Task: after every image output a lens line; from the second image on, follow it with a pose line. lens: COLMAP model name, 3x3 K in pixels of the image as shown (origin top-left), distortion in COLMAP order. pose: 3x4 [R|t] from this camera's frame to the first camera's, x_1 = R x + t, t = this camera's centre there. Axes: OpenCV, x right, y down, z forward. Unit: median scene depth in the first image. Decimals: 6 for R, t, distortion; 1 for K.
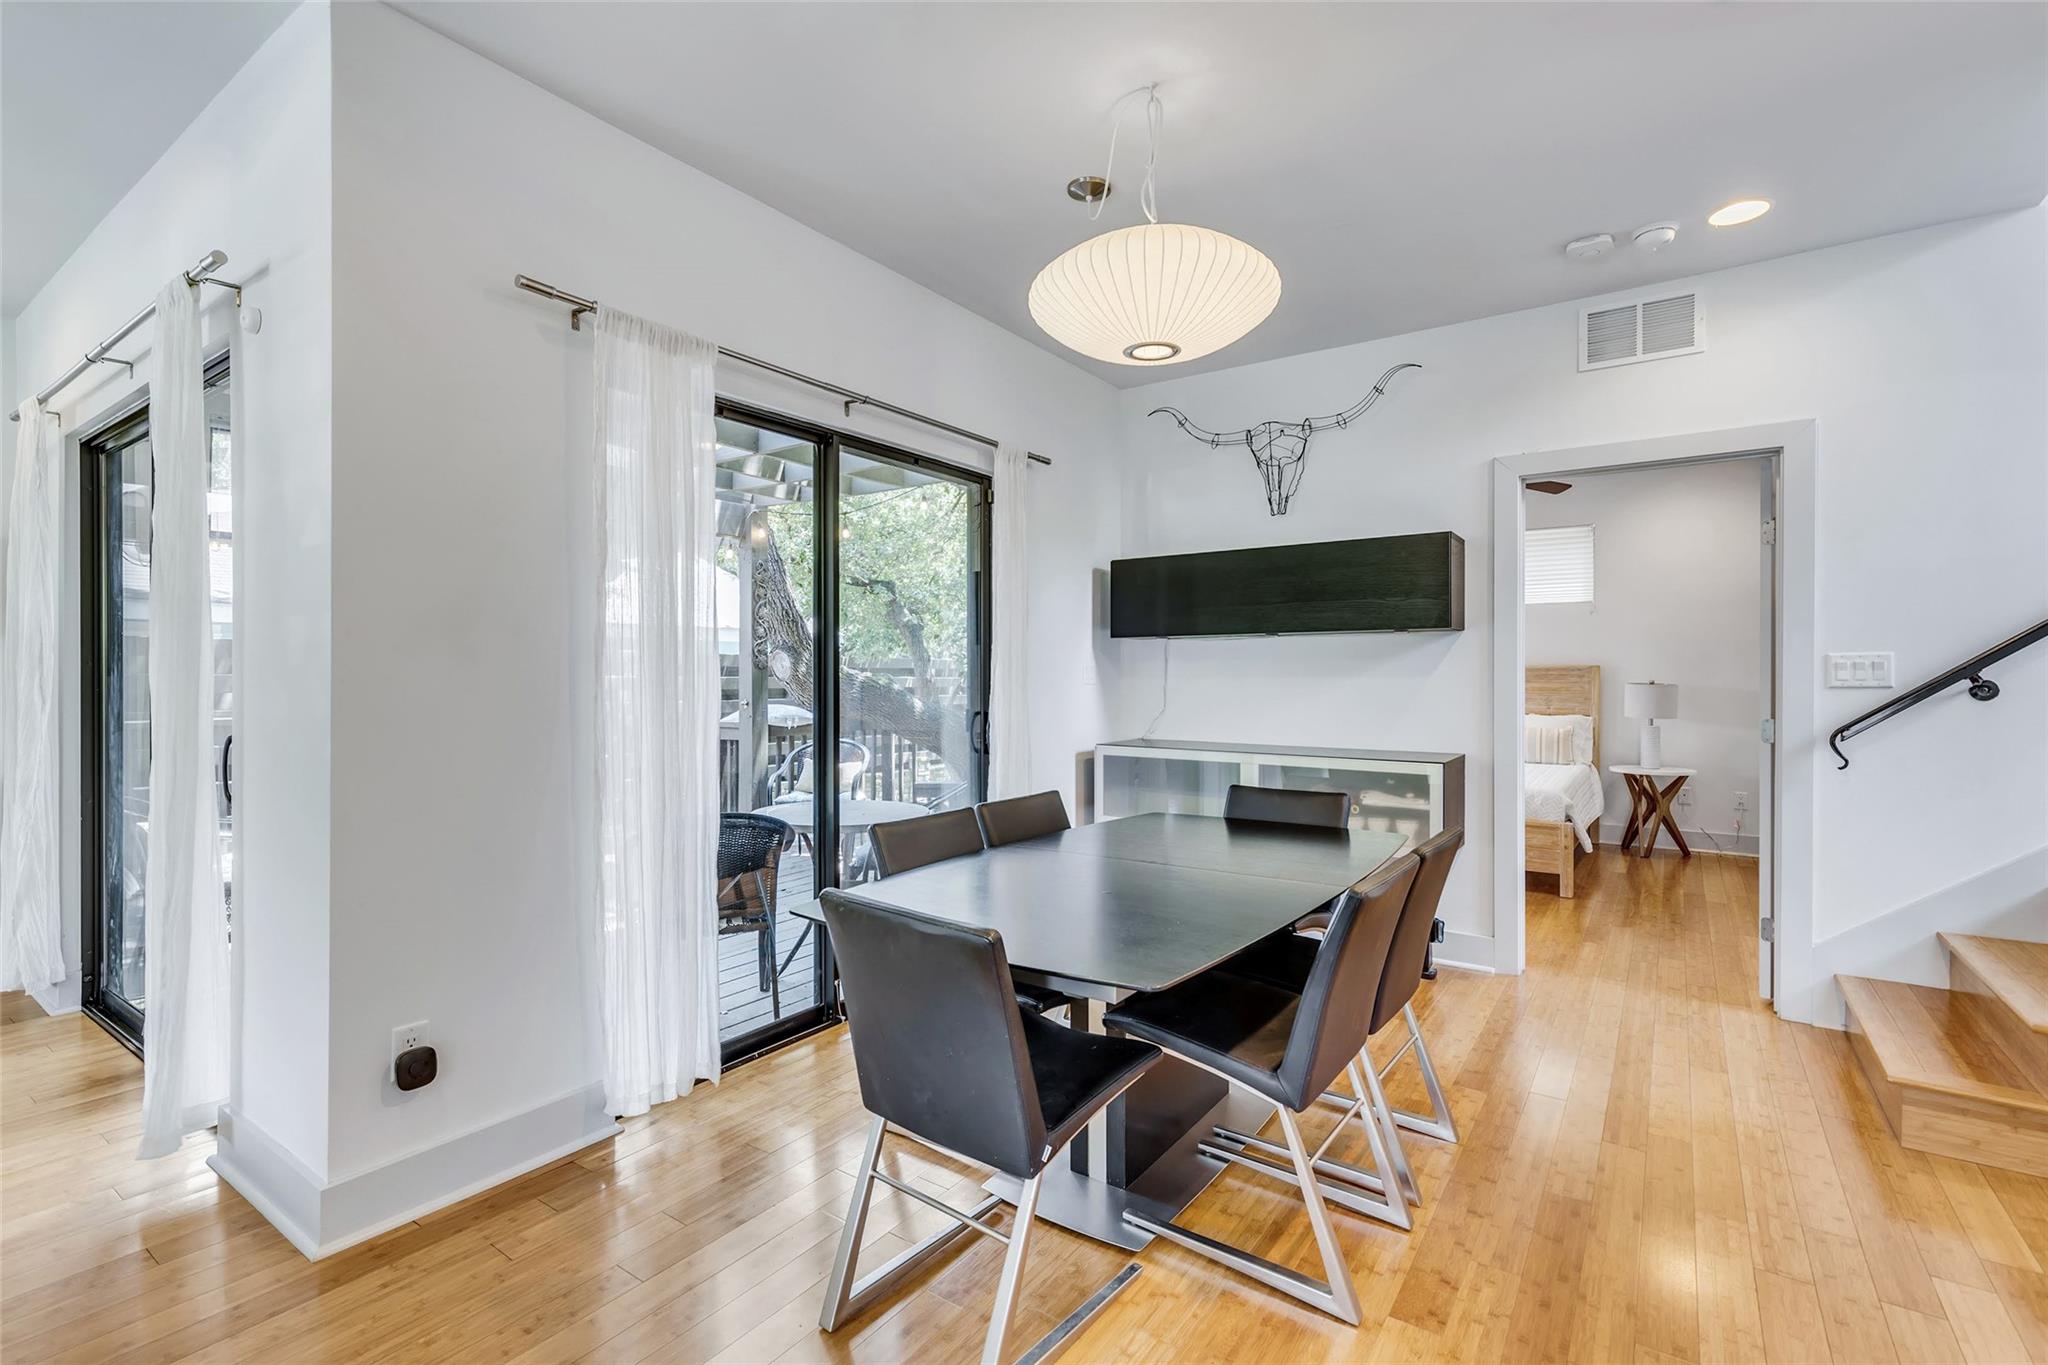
lens RADIAL K [[949.2, 0, 1014.5], [0, 949.2, 680.6], [0, 0, 1]] dist [0.007700, 0.000155]
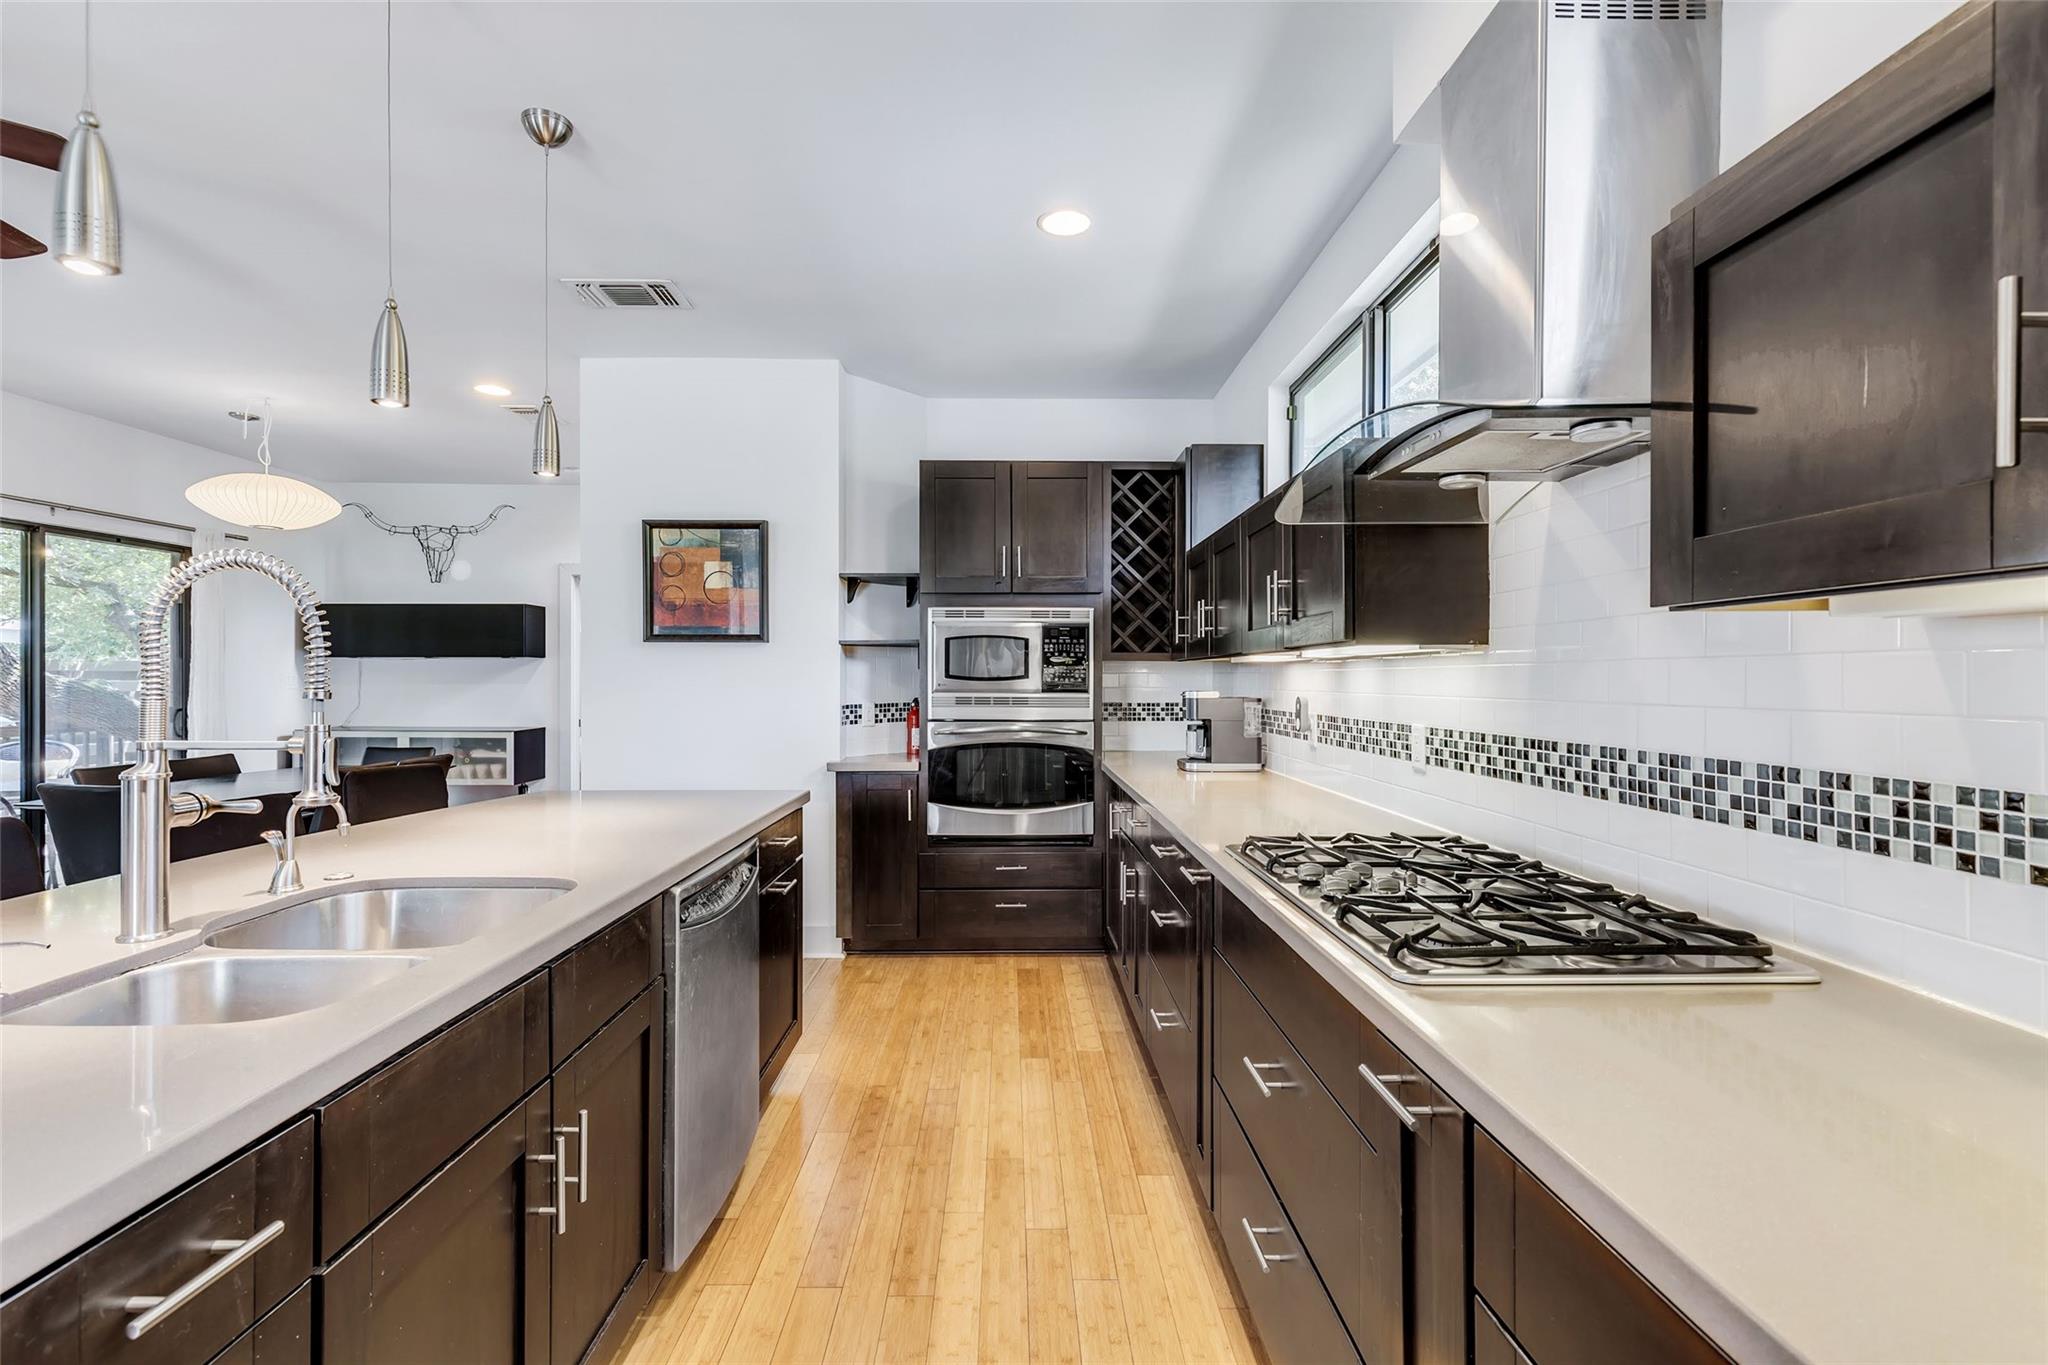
lens RADIAL K [[949.2, 0, 1024.1], [0, 949.2, 681.2], [0, 0, 1]] dist [0.007700, 0.000155]
pose [[0.812589, 0.003155, 0.582829, 0.155826], [-0.004020, 0.999992, 0.000192, -0.012328], [-0.582824, -0.002500, 0.812595, -0.922260]]
